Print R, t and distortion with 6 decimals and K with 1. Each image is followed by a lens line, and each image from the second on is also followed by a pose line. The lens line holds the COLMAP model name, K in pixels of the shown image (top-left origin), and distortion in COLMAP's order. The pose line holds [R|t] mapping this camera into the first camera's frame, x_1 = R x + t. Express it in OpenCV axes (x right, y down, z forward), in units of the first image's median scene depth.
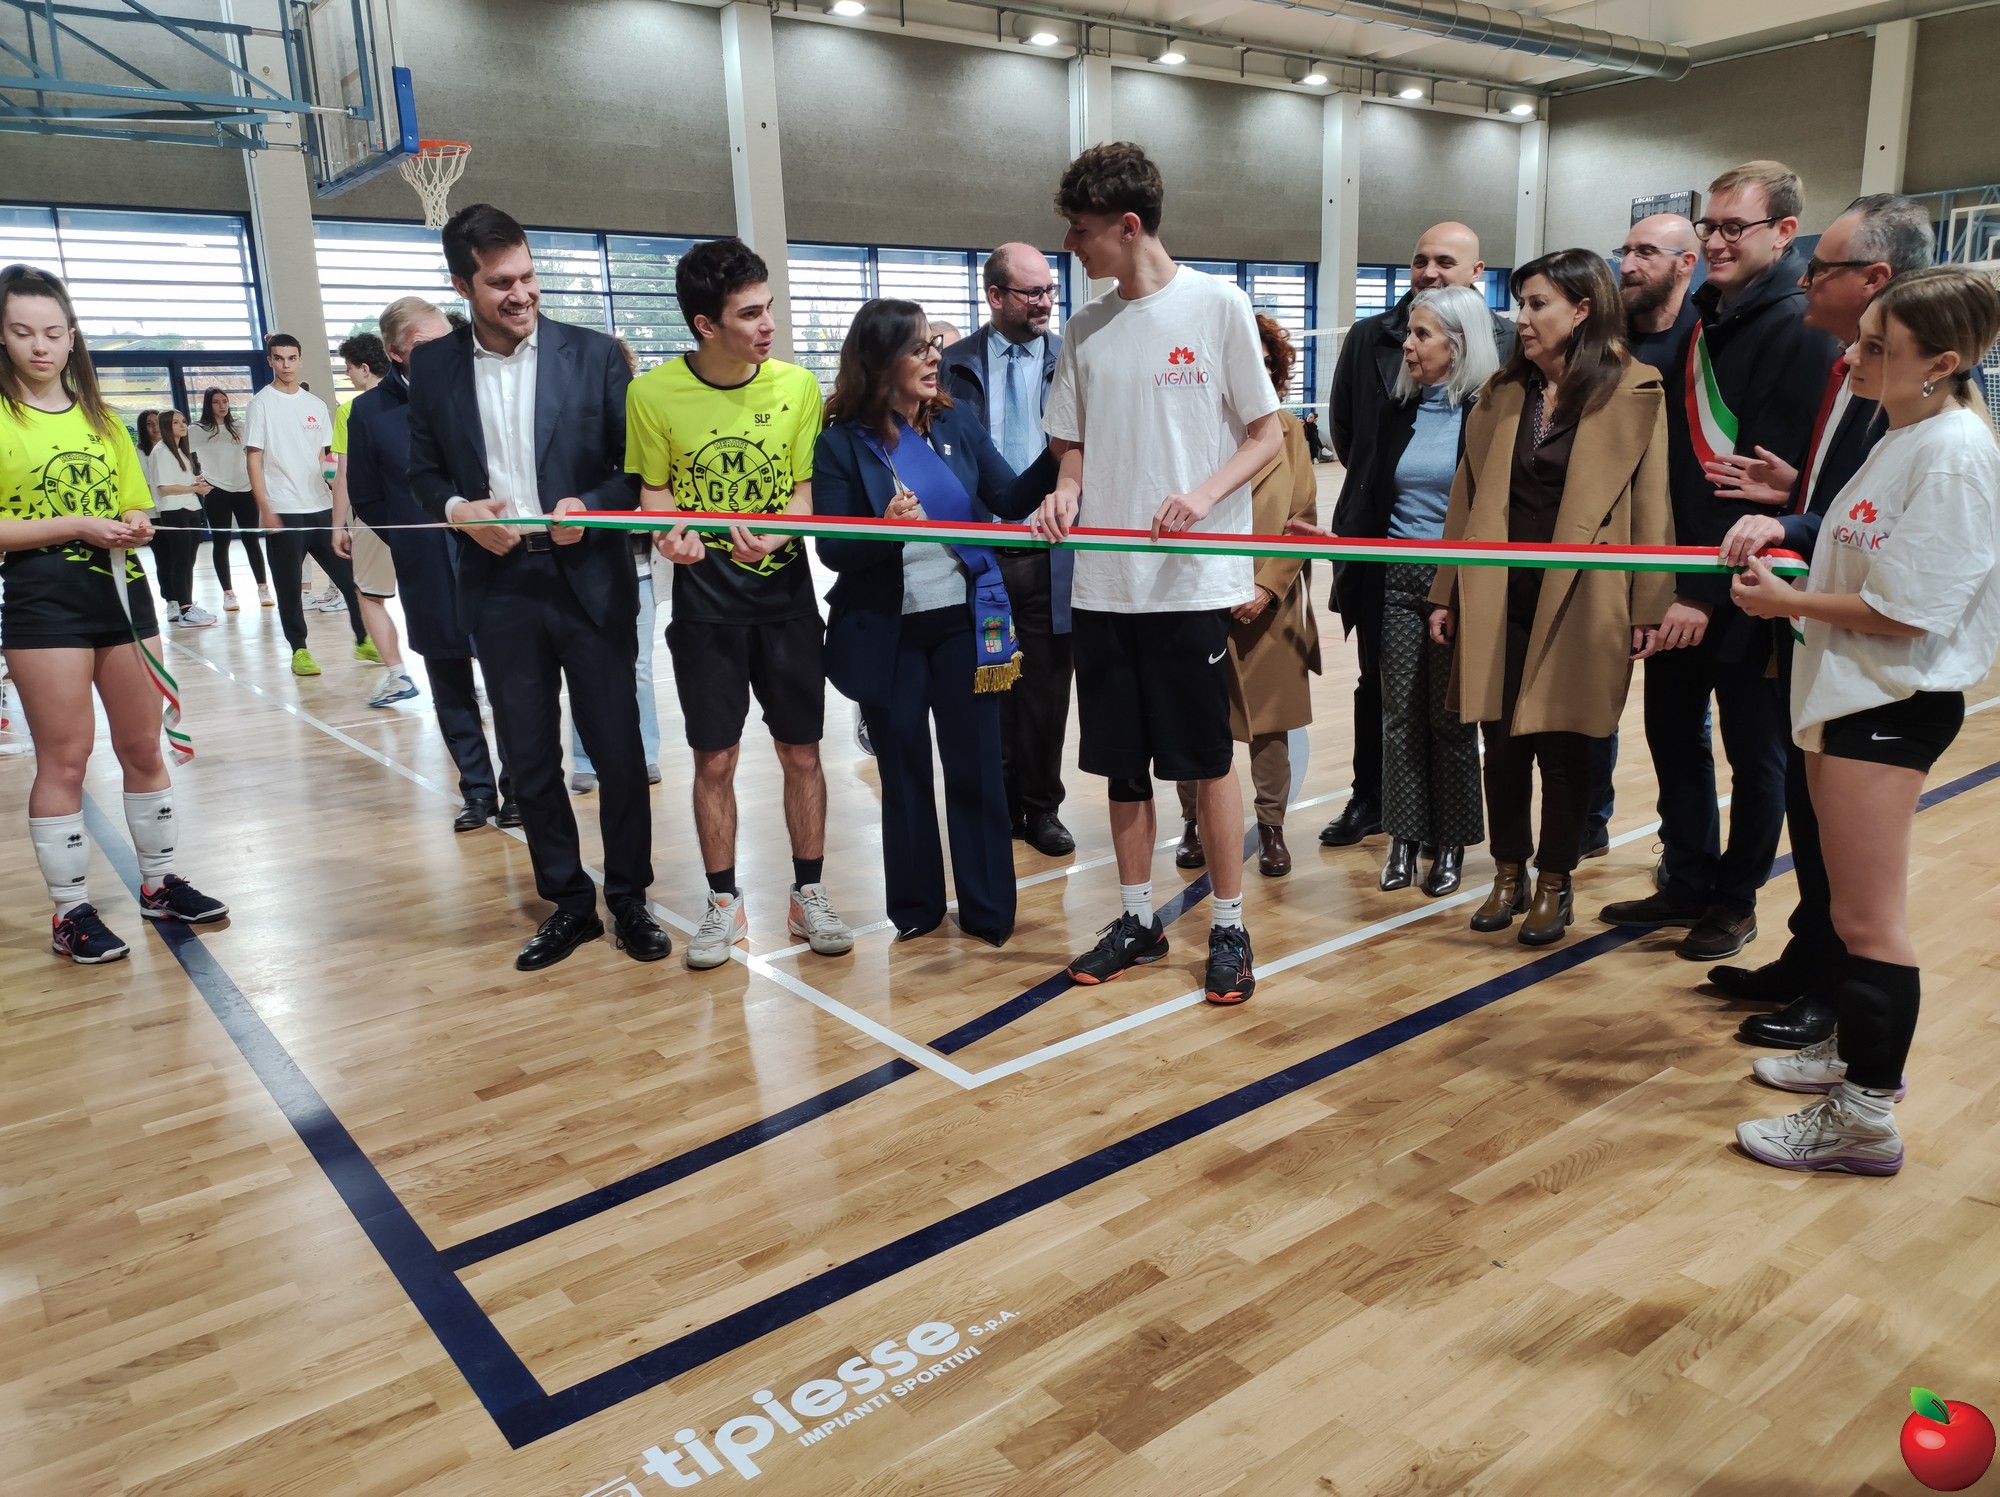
lens RADIAL K [[1456.9, 0, 1004.7], [0, 1456.9, 745.4], [0, 0, 1]] dist [0.074716, -0.079296]
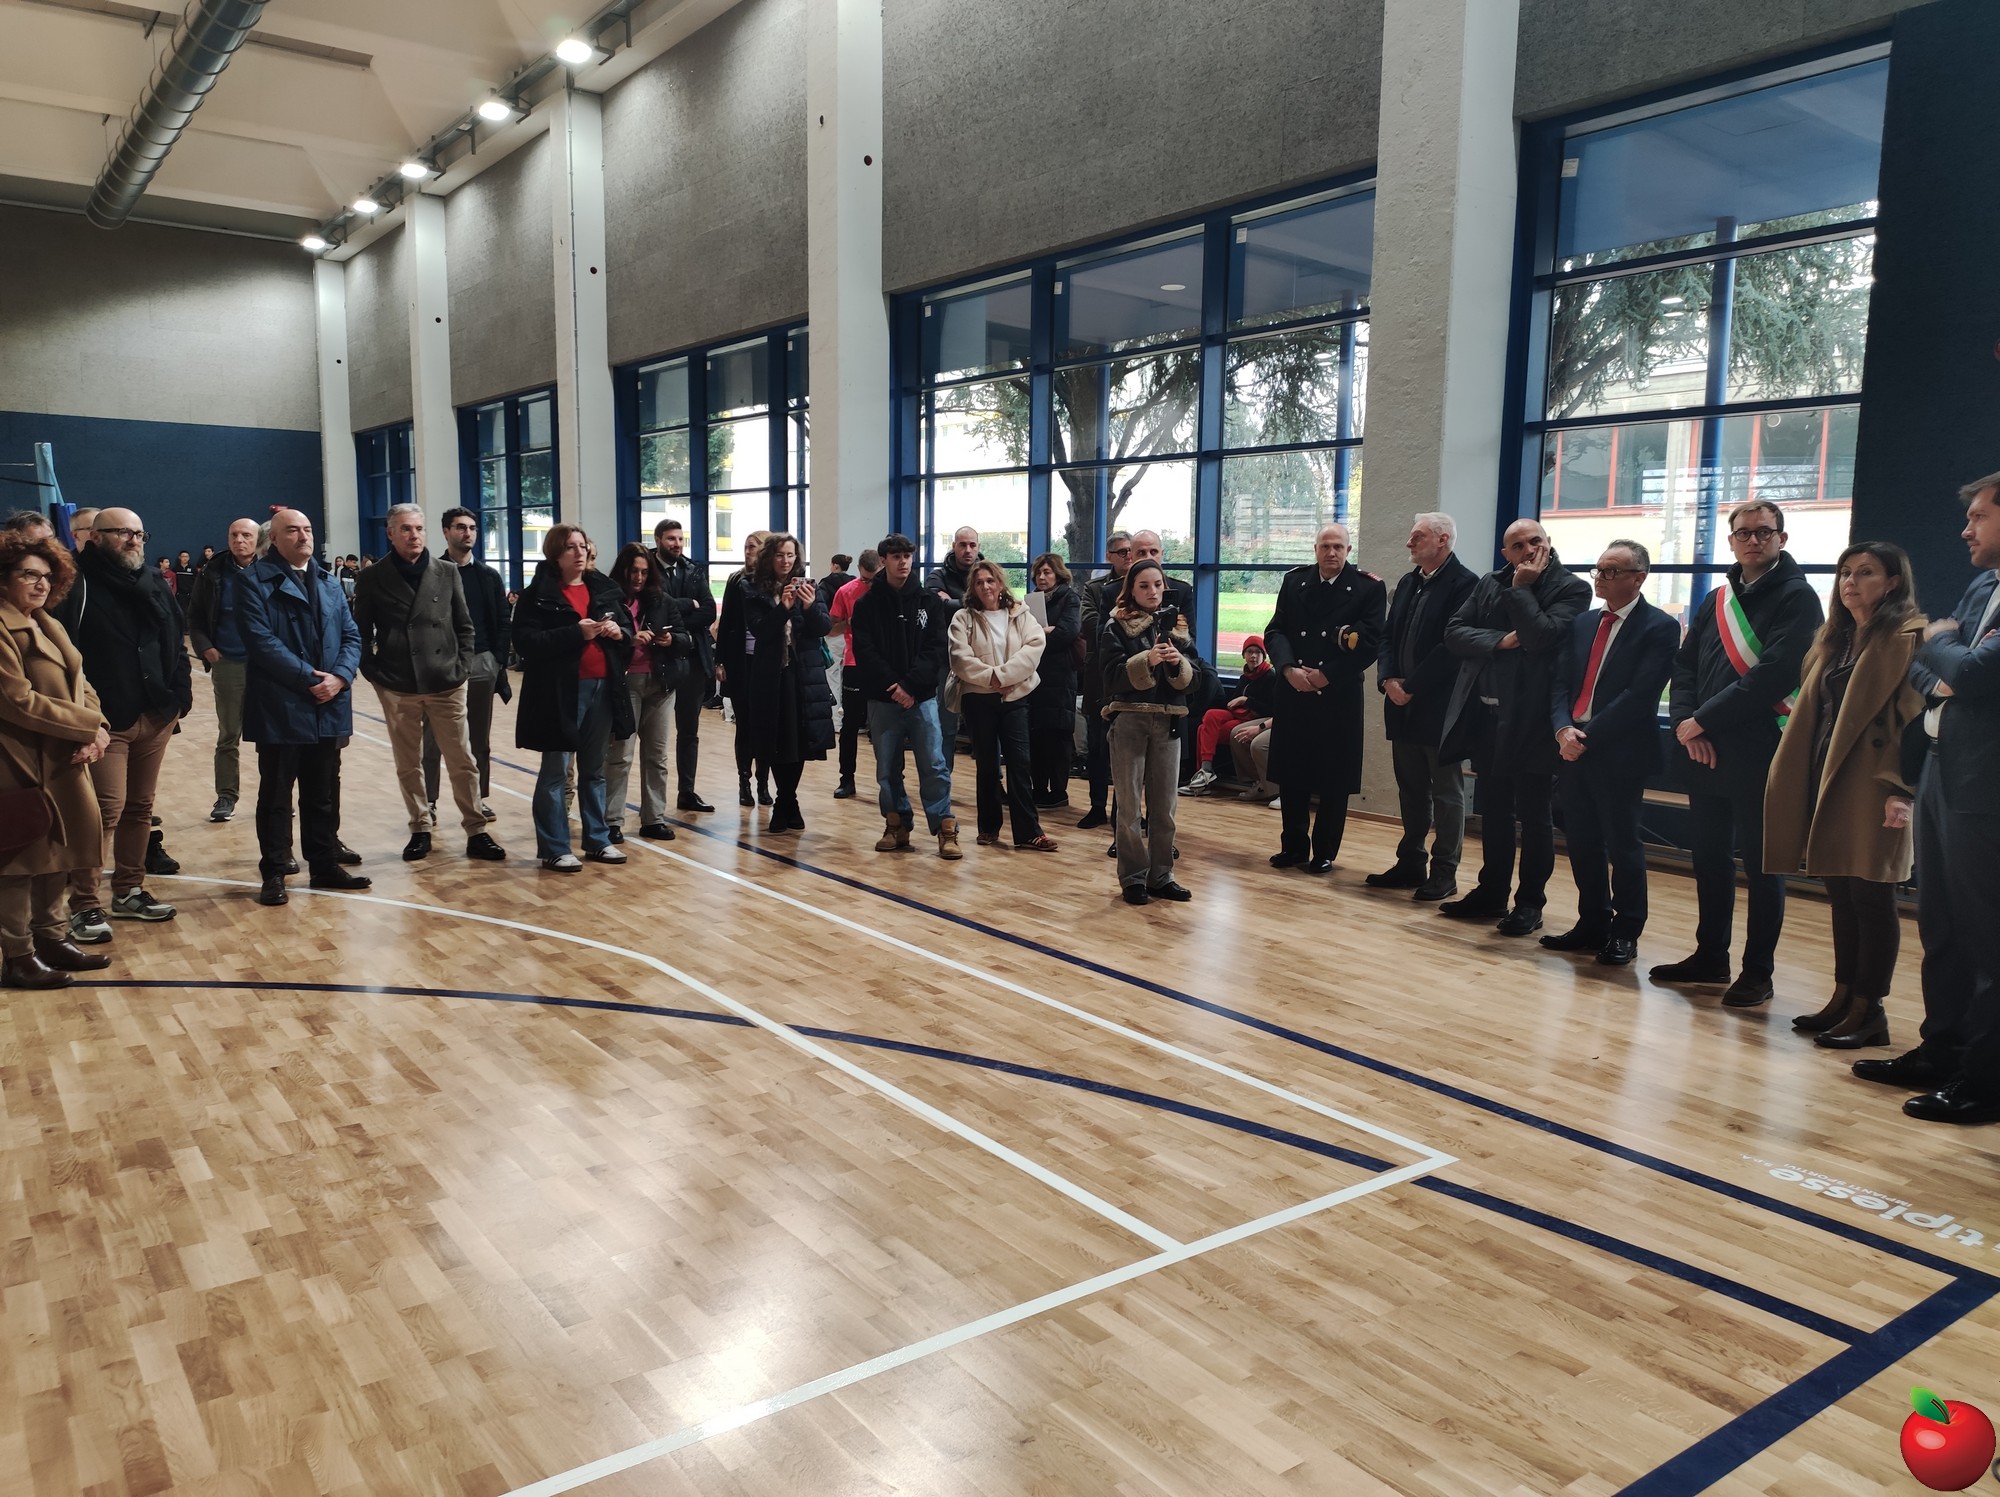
lens RADIAL K [[1456.9, 0, 1004.7], [0, 1456.9, 745.4], [0, 0, 1]] dist [0.074716, -0.079296]
pose [[0.022922, -0.078427, 0.996656, -0.151535], [0.206782, 0.975732, 0.072024, -0.033978], [-0.978118, 0.204440, 0.038583, 0.150128]]
